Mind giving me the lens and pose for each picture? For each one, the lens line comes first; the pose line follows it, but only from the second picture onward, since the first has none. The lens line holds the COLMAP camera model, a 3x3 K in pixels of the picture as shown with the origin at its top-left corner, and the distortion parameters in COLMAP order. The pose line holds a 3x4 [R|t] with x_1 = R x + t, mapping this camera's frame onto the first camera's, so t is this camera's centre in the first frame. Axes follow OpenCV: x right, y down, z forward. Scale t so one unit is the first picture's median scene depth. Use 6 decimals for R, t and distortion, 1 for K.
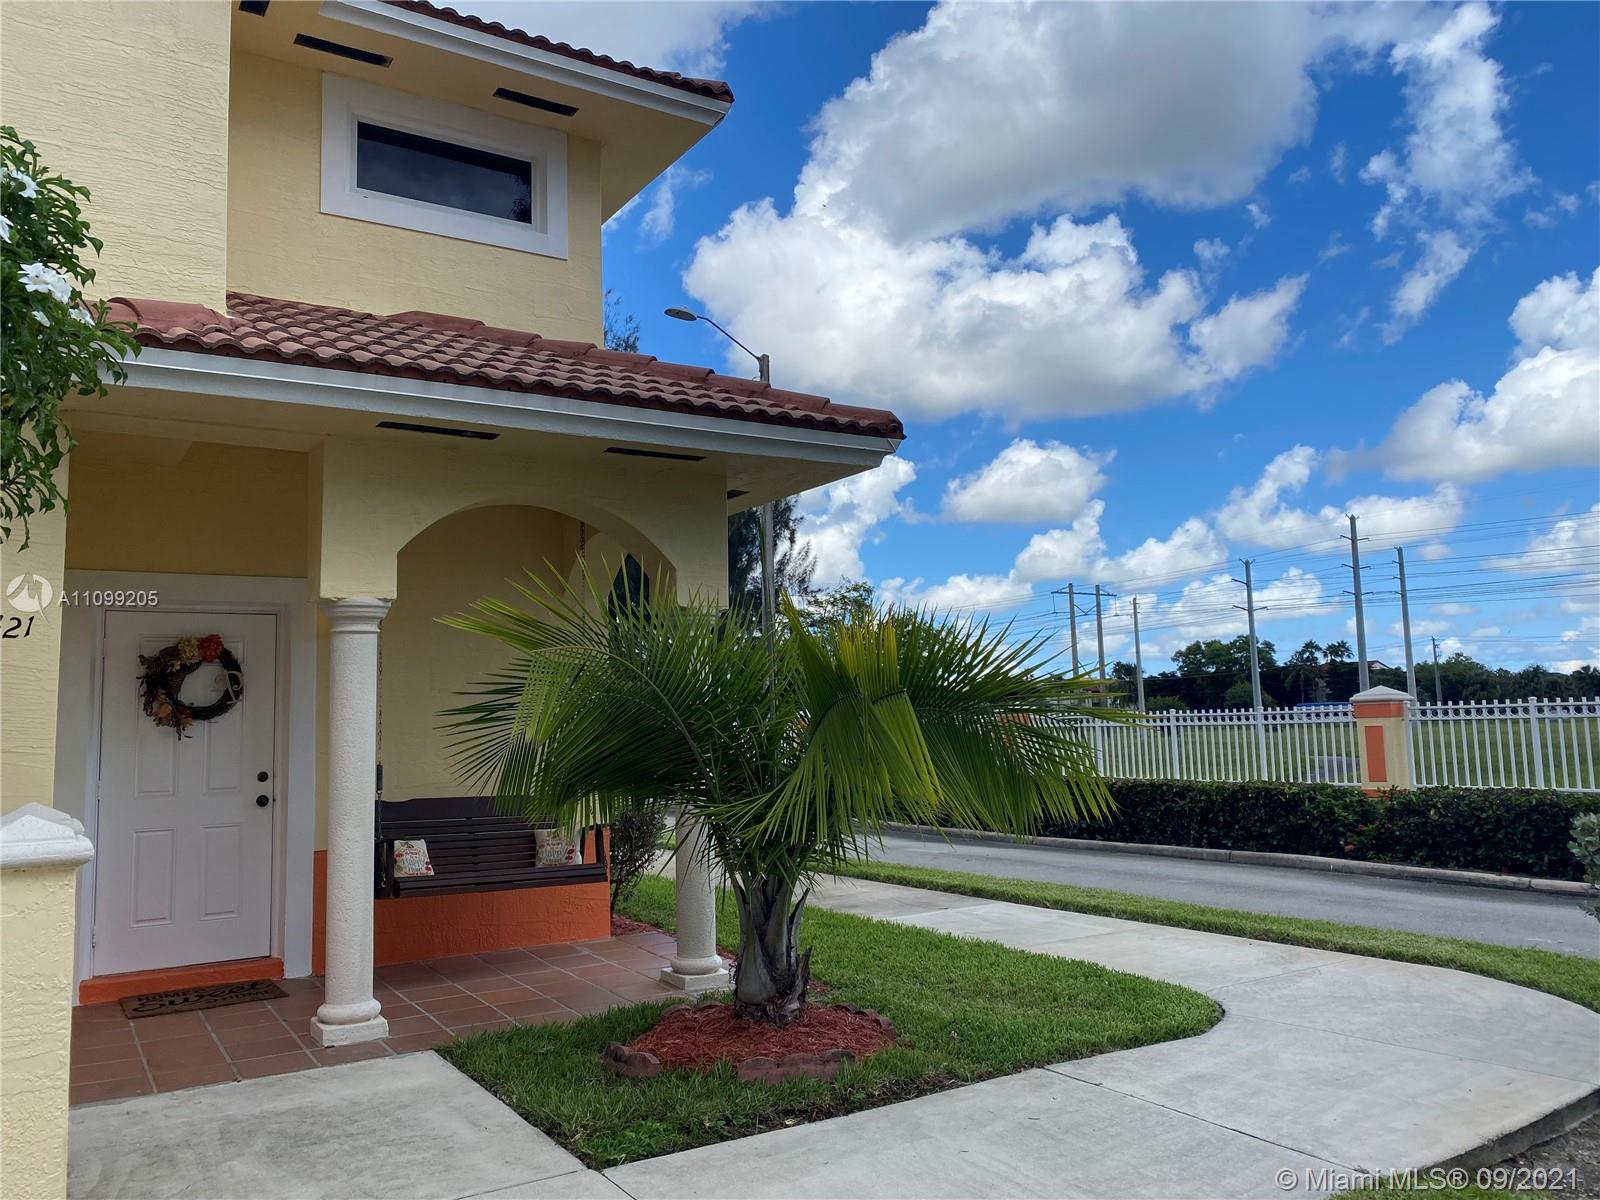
lens RADIAL K [[1209.8, 0, 800.0], [0, 1209.8, 600.0], [0, 0, 1]] dist [-0.007166, -0.007152]
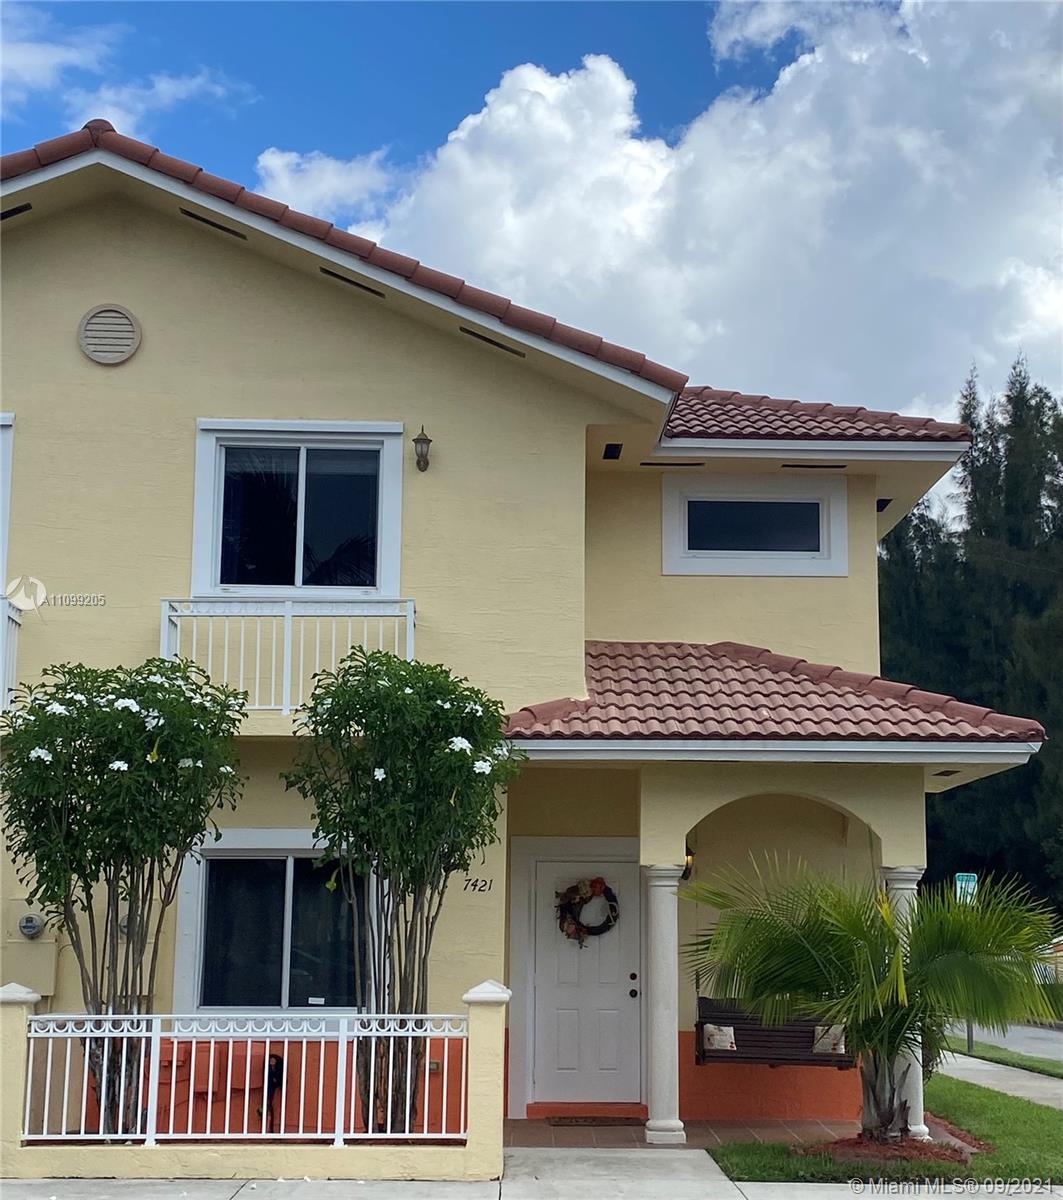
lens RADIAL K [[1849.6, 0, 531.5], [0, 1849.6, 600.0], [0, 0, 1]] dist [0.229030, -1.911979]
pose [[0.842348, -0.058259, -0.535776, 0.699777], [0.021367, 0.996968, -0.074815, -0.144680], [0.538510, 0.051573, 0.841039, -1.002570]]
